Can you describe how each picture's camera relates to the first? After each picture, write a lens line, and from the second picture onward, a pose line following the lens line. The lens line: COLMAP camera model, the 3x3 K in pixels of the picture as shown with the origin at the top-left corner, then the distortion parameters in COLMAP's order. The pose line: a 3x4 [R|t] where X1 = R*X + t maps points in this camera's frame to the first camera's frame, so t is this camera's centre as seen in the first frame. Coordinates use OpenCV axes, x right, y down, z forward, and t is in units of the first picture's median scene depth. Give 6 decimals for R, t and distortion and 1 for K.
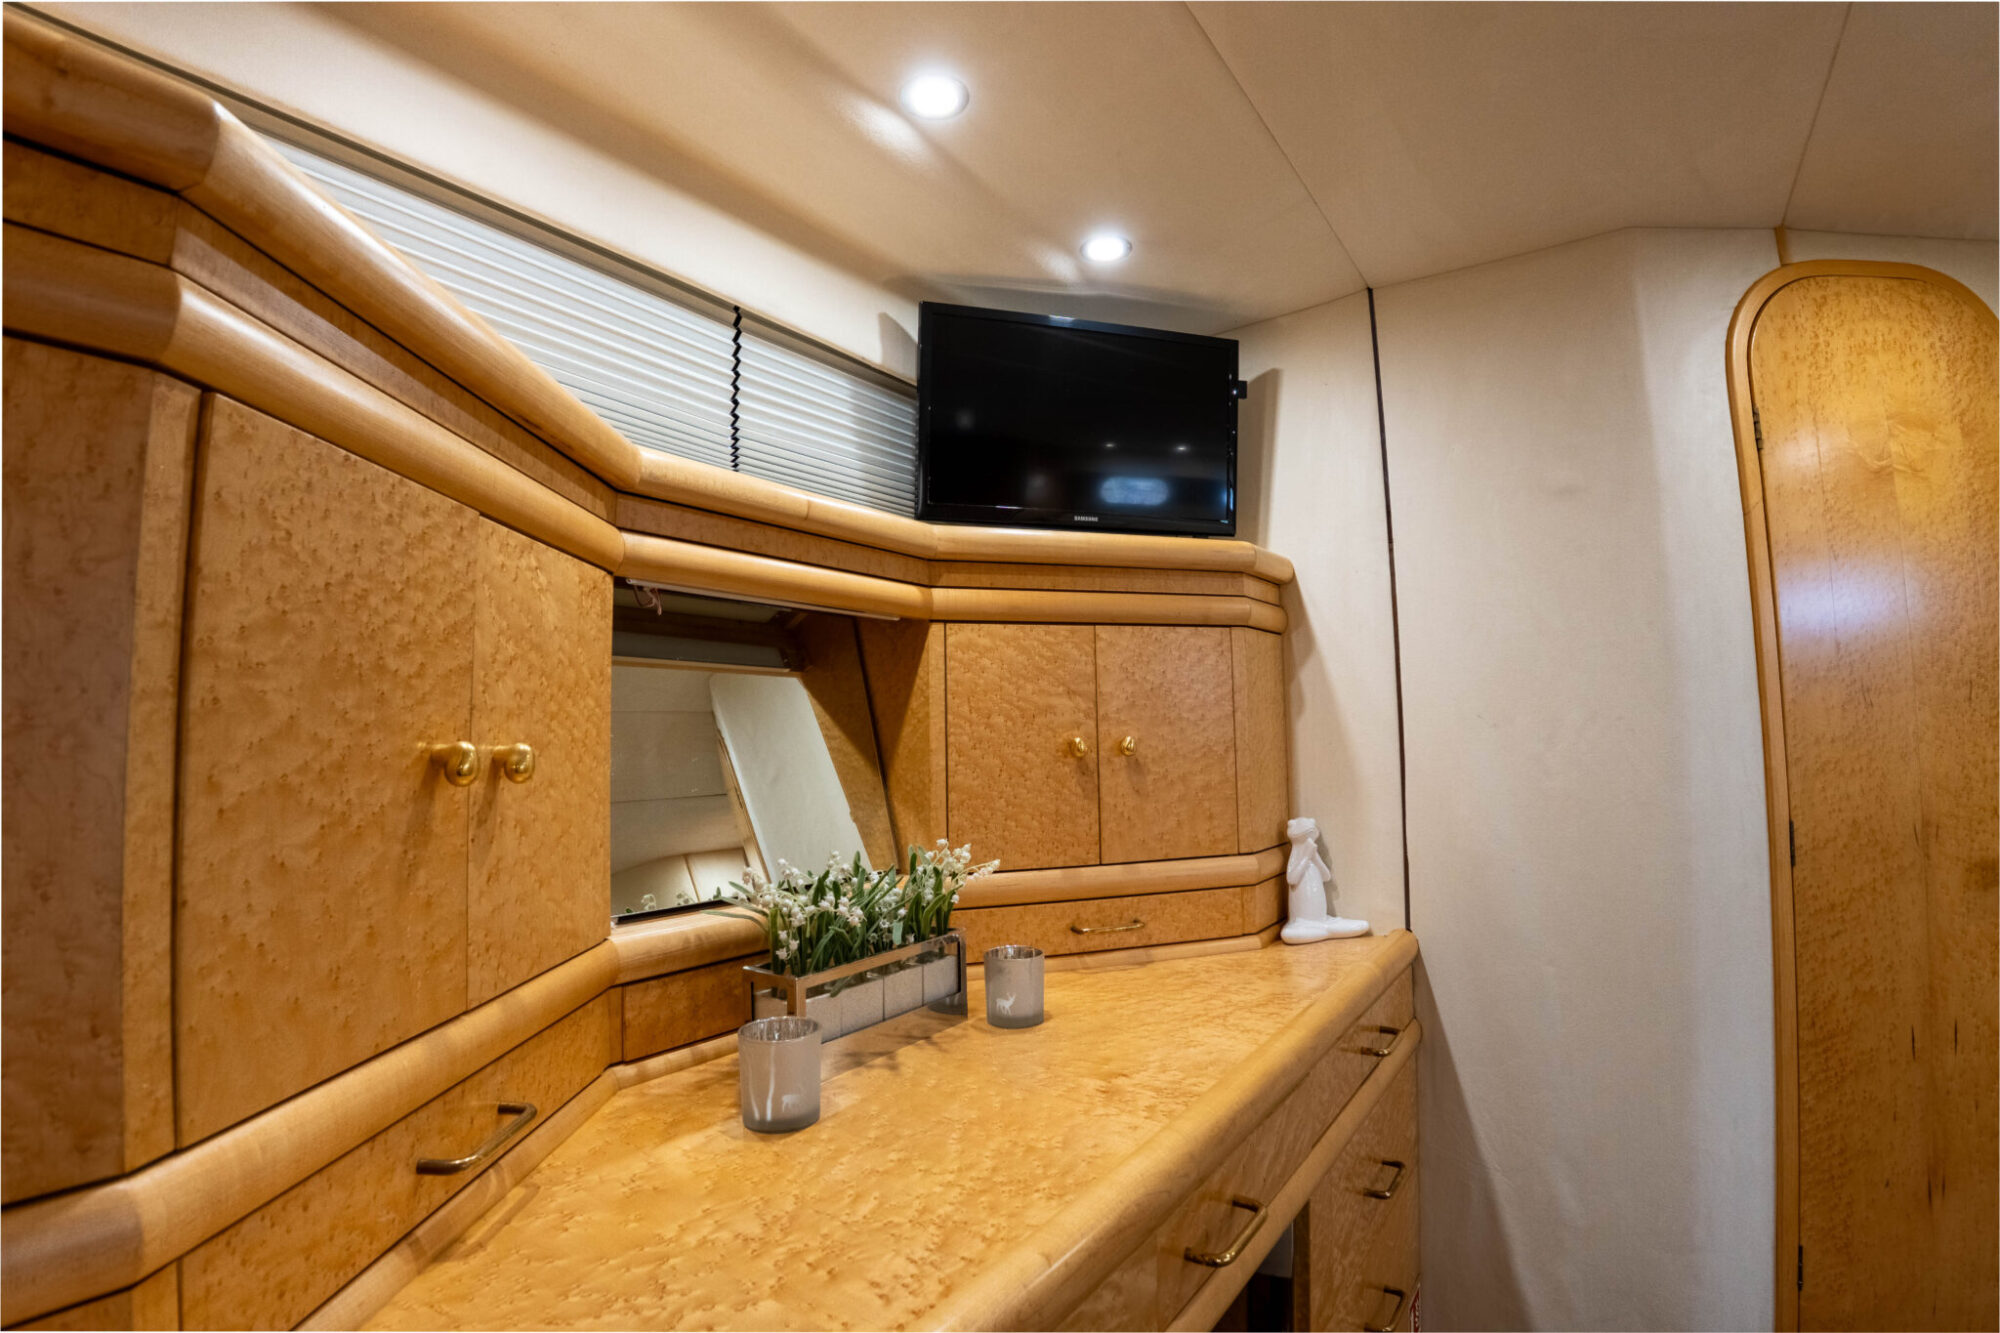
lens RADIAL K [[891.7, 0, 996.9], [0, 891.7, 659.2], [0, 0, 1]] dist [-0.093518, 0.013518]
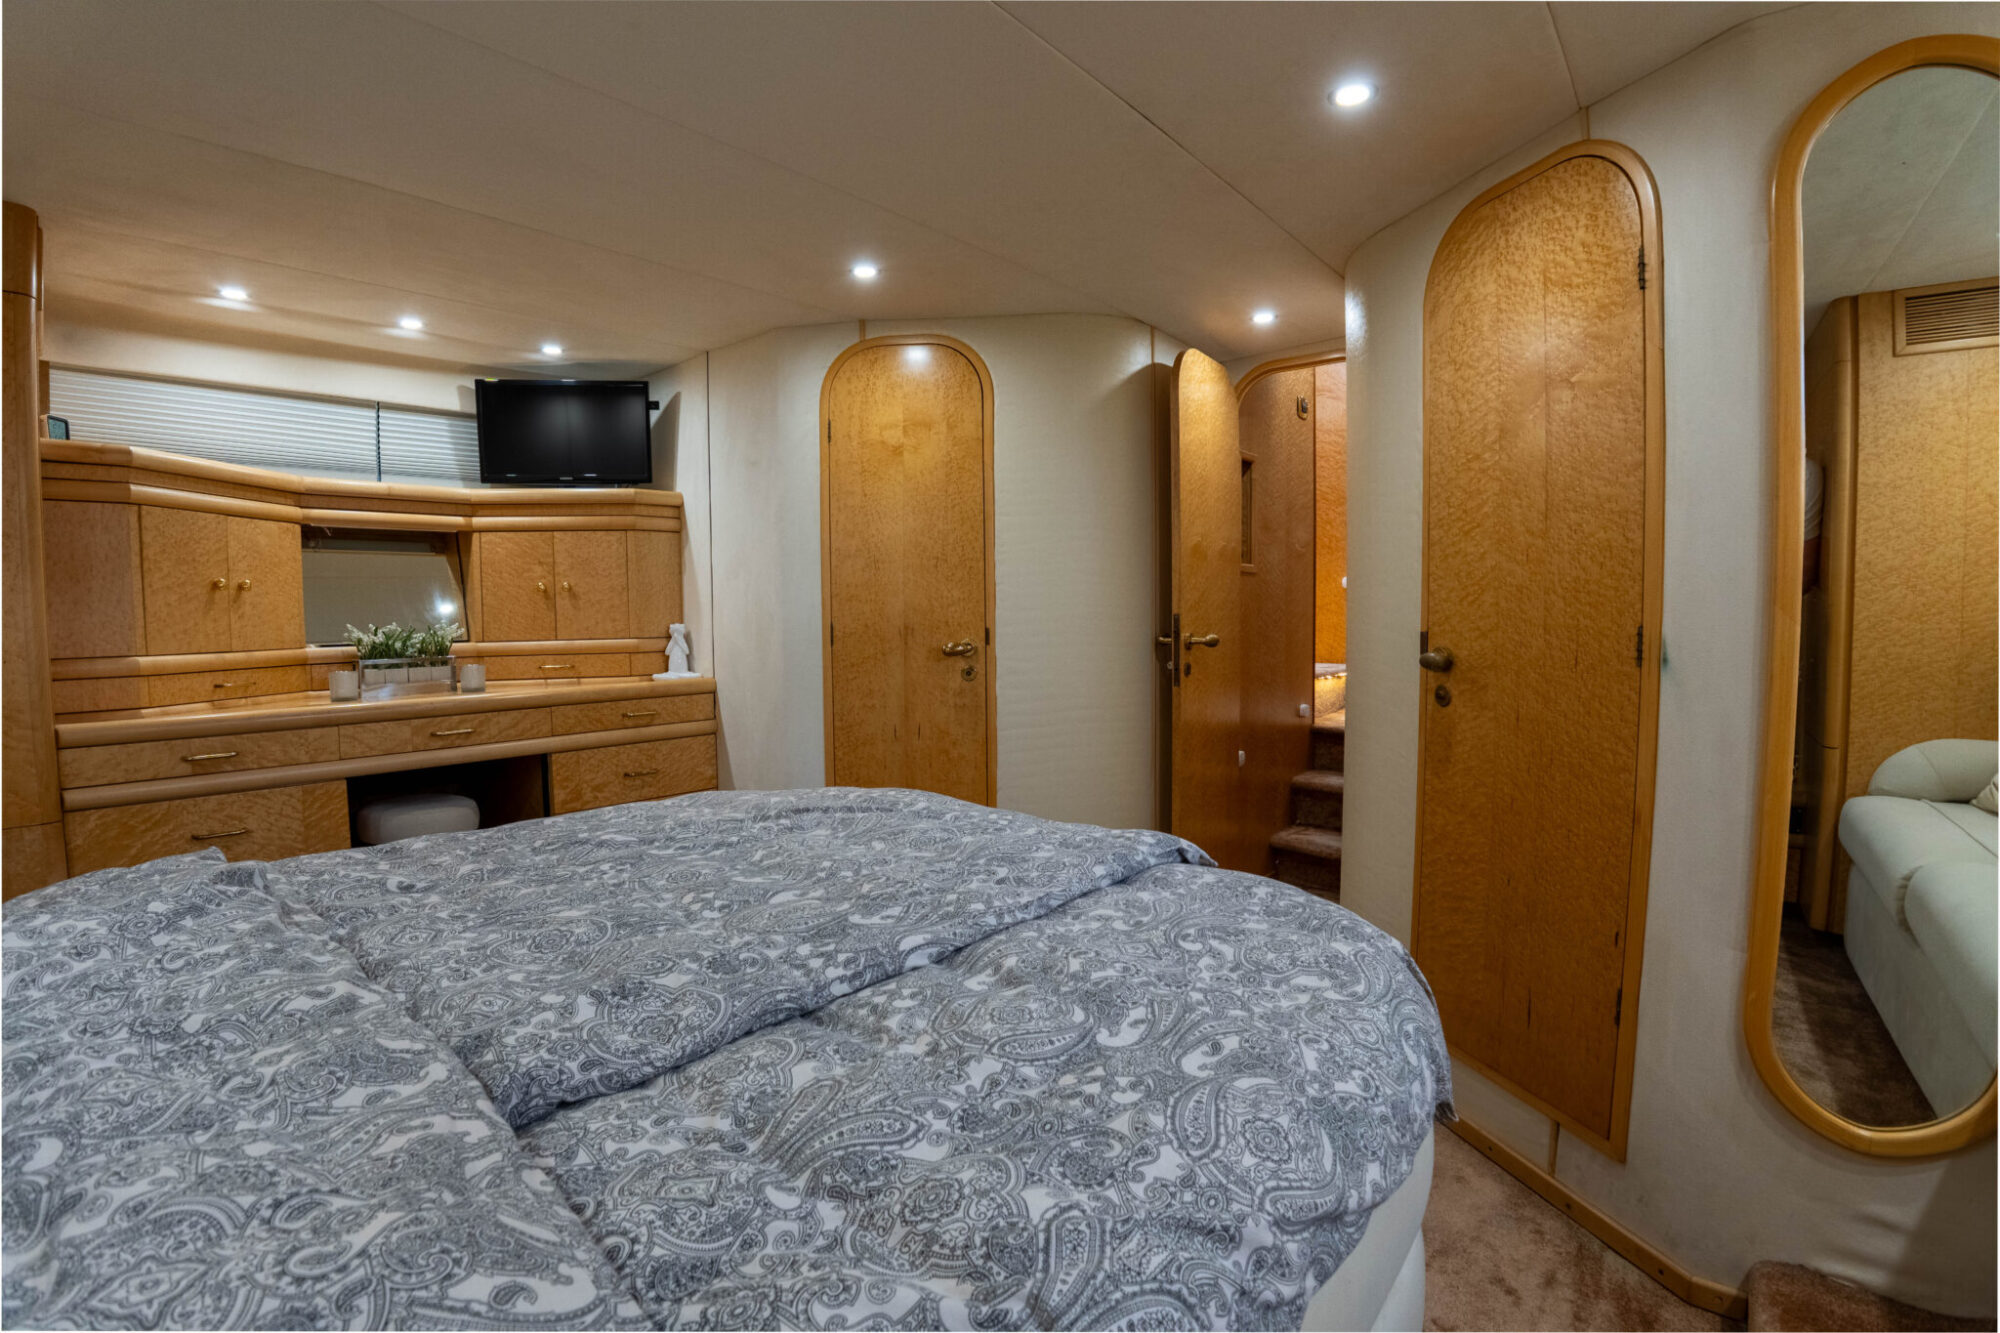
lens RADIAL K [[891.7, 0, 996.9], [0, 891.7, 659.2], [0, 0, 1]] dist [-0.093518, 0.013518]
pose [[0.997784, 0.010259, -0.065733, 1.535401], [-0.000677, 0.989553, 0.144170, -0.041389], [0.066526, -0.143807, 0.987367, -1.230534]]
